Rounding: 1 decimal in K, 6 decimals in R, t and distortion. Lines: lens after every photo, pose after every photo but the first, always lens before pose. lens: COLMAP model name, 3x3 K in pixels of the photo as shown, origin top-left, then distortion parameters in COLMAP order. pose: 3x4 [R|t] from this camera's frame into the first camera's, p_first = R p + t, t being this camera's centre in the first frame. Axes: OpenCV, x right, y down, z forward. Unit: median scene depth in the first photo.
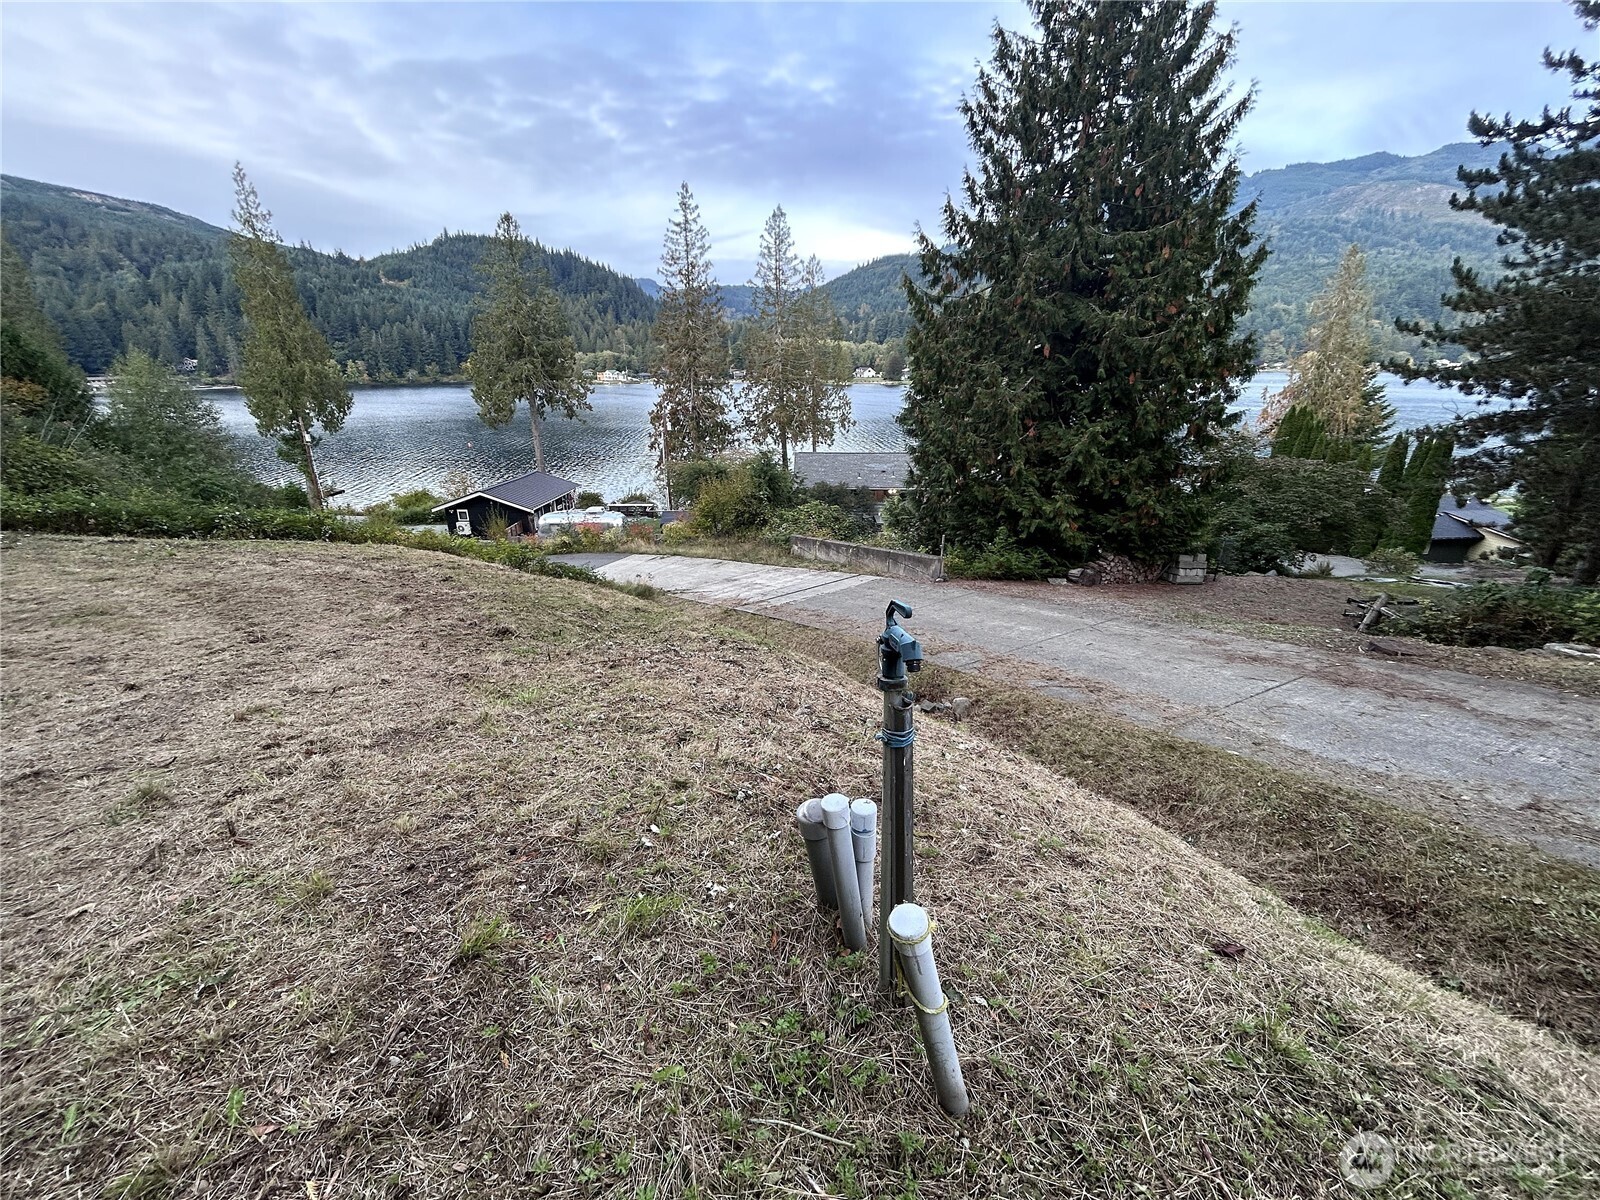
lens RADIAL K [[646.0, 0, 798.6], [0, 646.0, 596.8], [0, 0, 1]] dist [-0.003804, 0.000414]
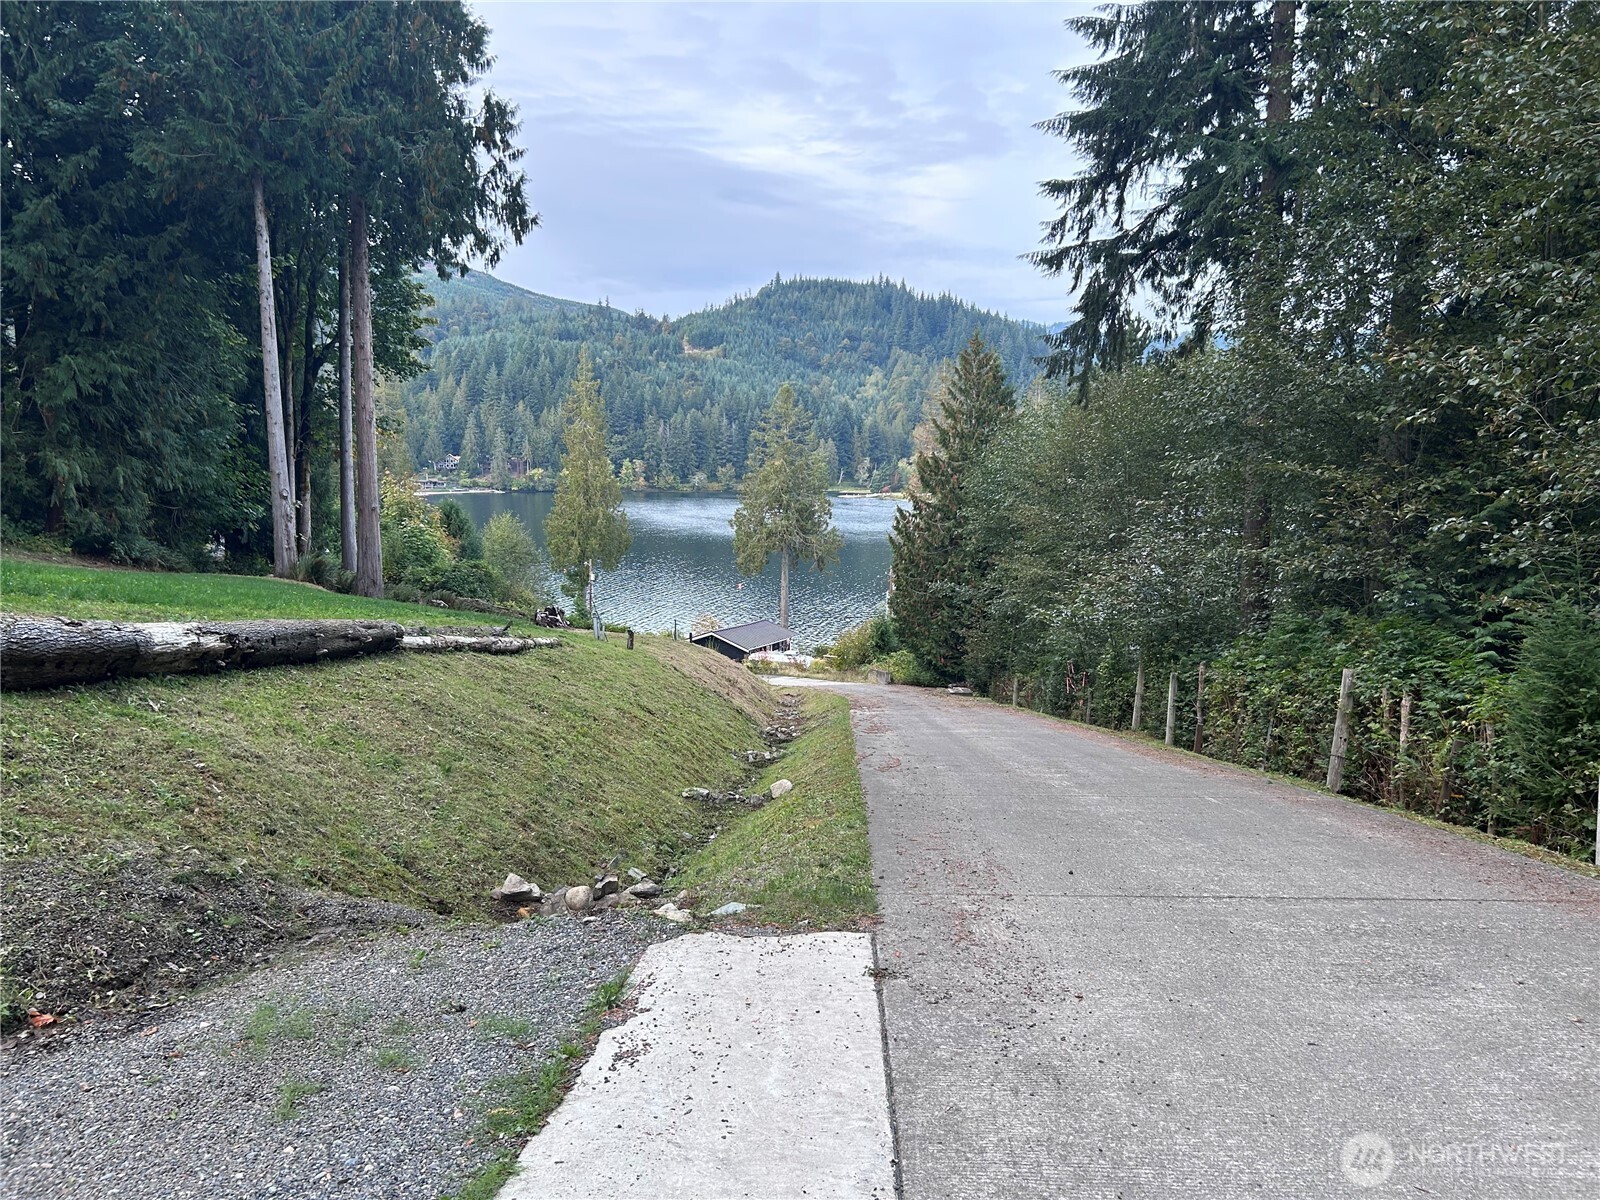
lens RADIAL K [[1207.3, 0, 800.0], [0, 1207.3, 600.0], [0, 0, 1]] dist [0.004399, 0.000313]
pose [[0.906593, 0.059858, -0.417739, 0.059826], [-0.152800, 0.969284, -0.192722, 0.018953], [0.393371, 0.238550, 0.887892, -0.096236]]
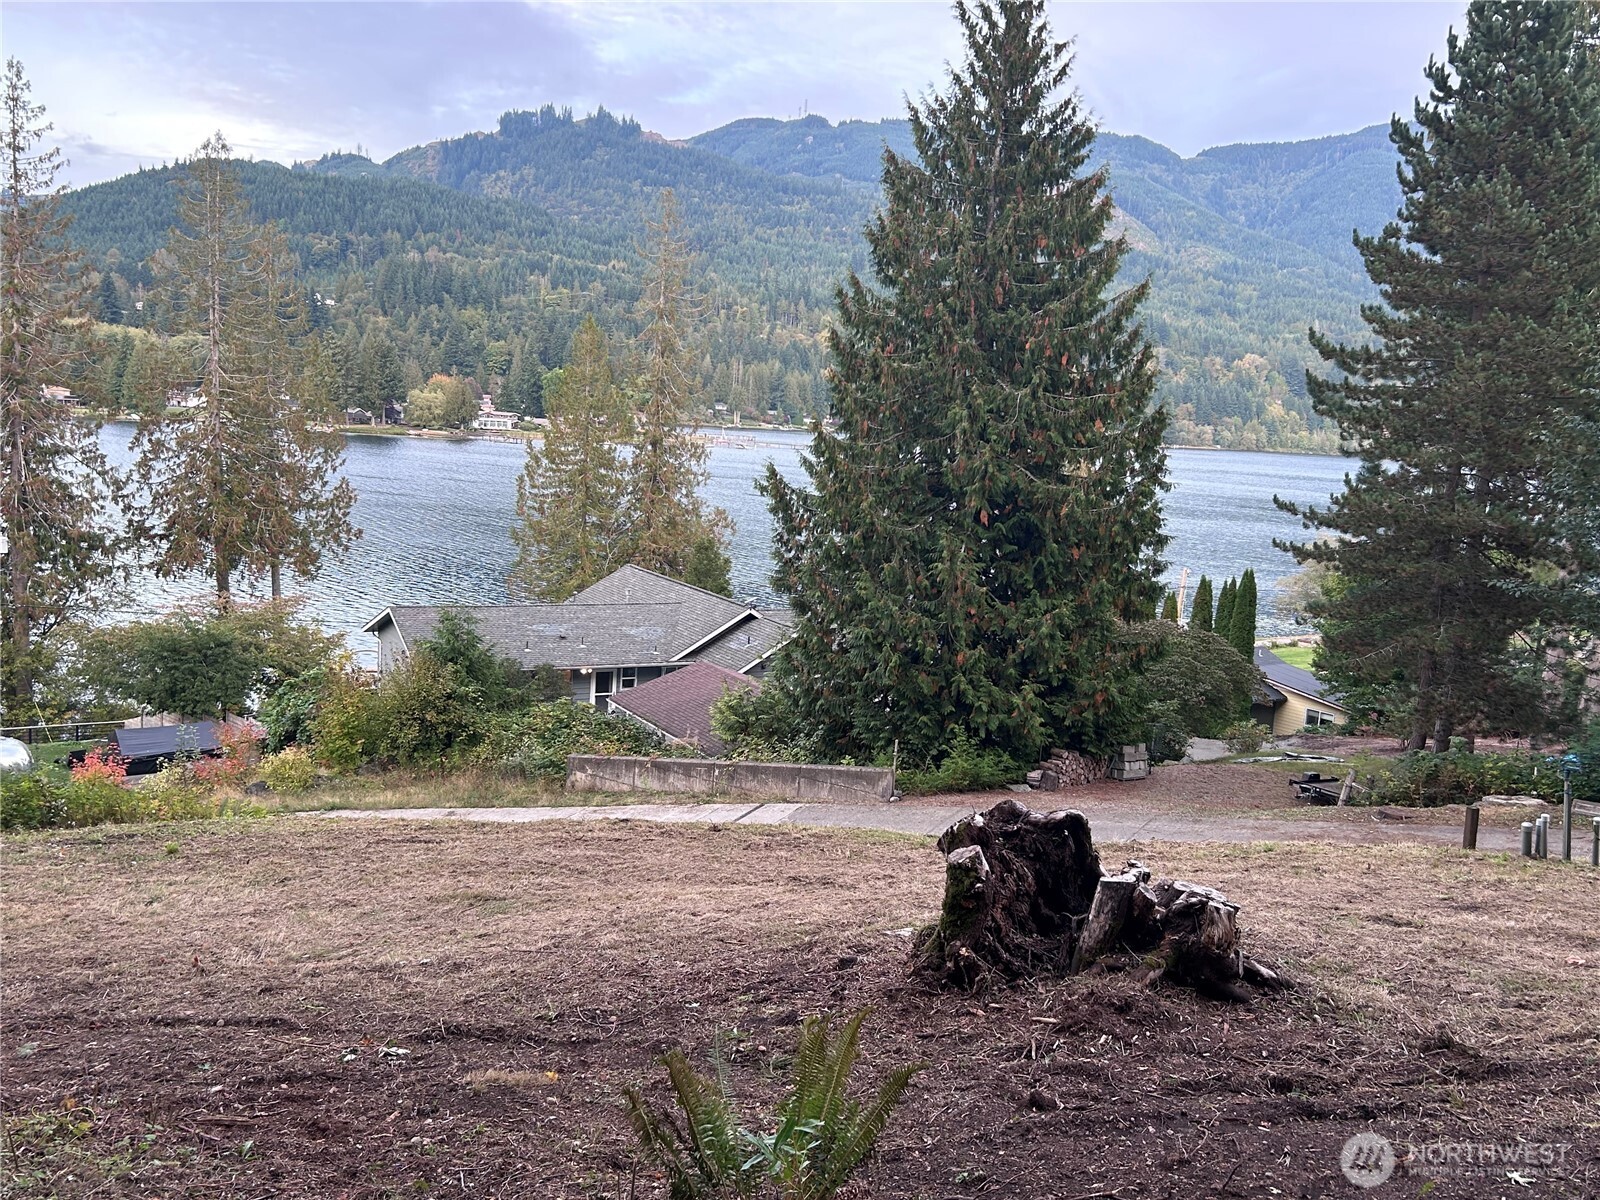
lens RADIAL K [[1352.3, 0, 795.1], [0, 1352.3, 604.8], [0, 0, 1]] dist [0.127091, -0.272943]
pose [[0.859082, -0.016567, 0.511569, -0.026844], [0.111899, 0.981377, -0.156132, -0.000569], [-0.499456, 0.191375, 0.844938, -0.013227]]
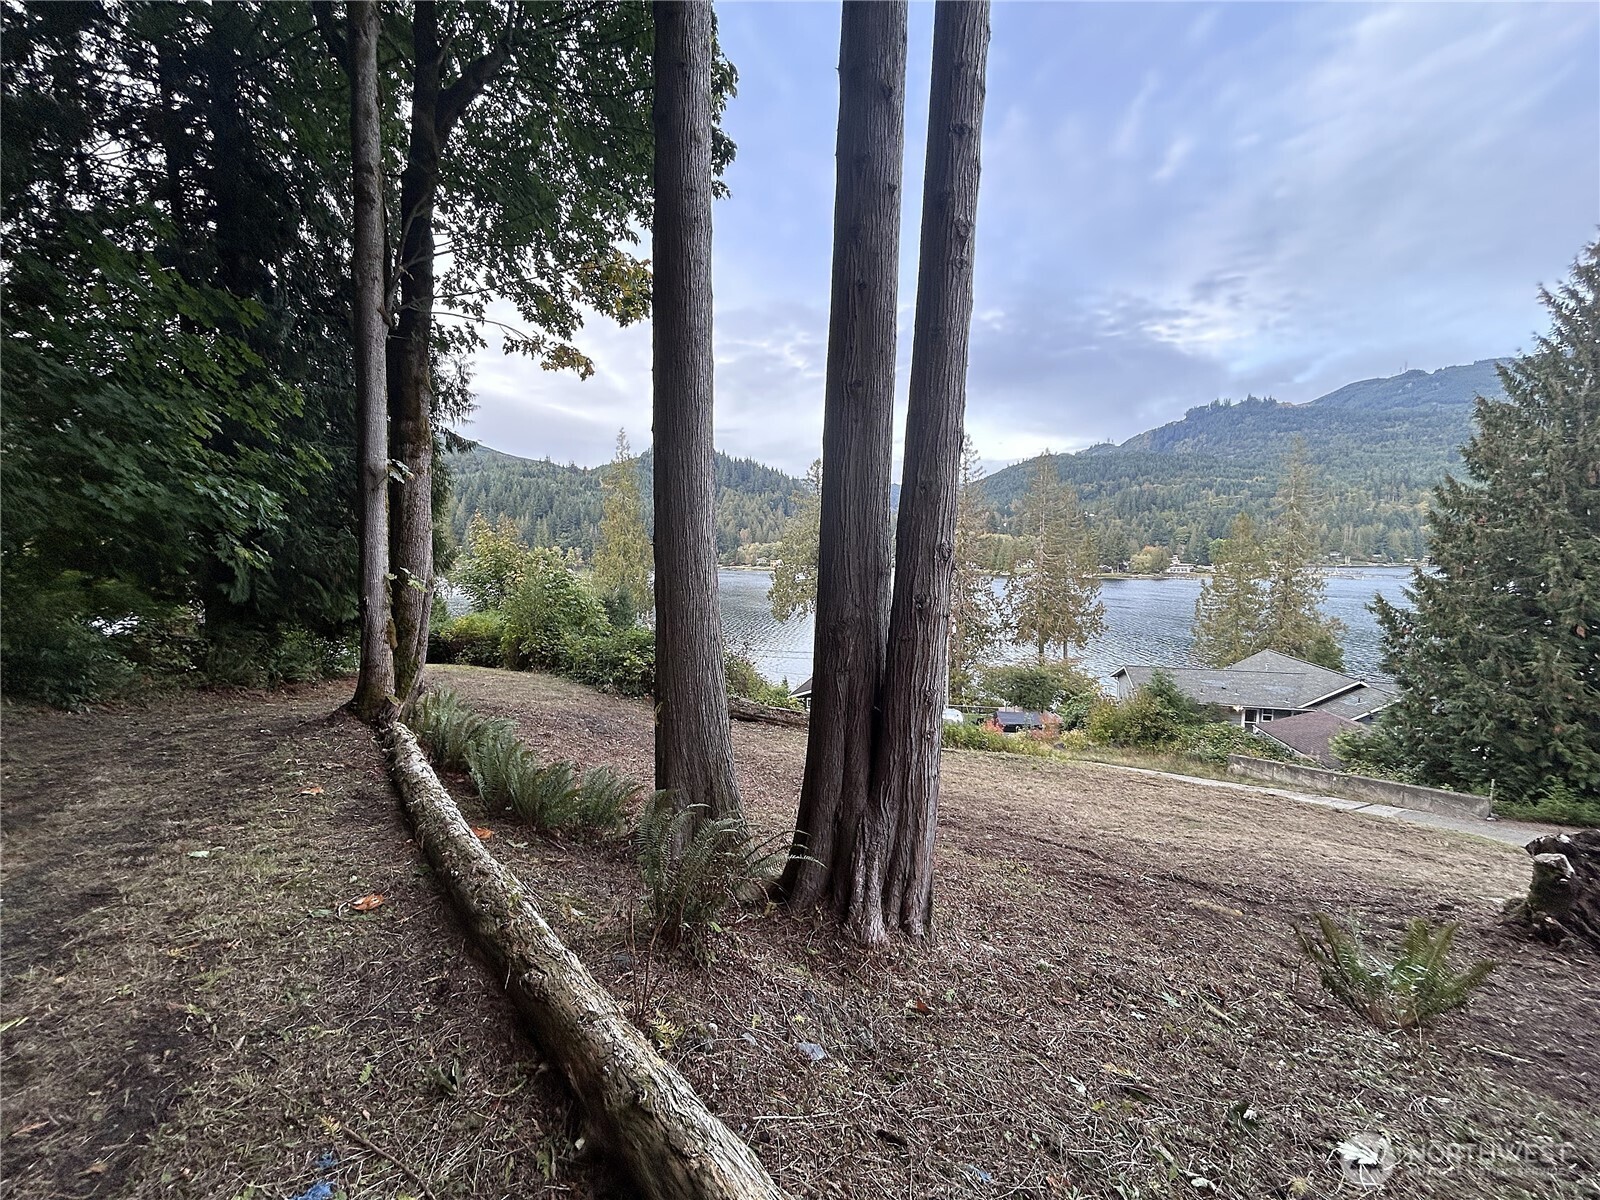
lens RADIAL K [[642.6, 0, 797.9], [0, 642.6, 601.9], [0, 0, 1]] dist [-0.010721, 0.007795]
pose [[0.976531, 0.026262, -0.213770, -0.028418], [-0.081573, 0.963693, -0.254246, -0.000352], [0.199332, 0.265717, 0.943219, -0.015710]]
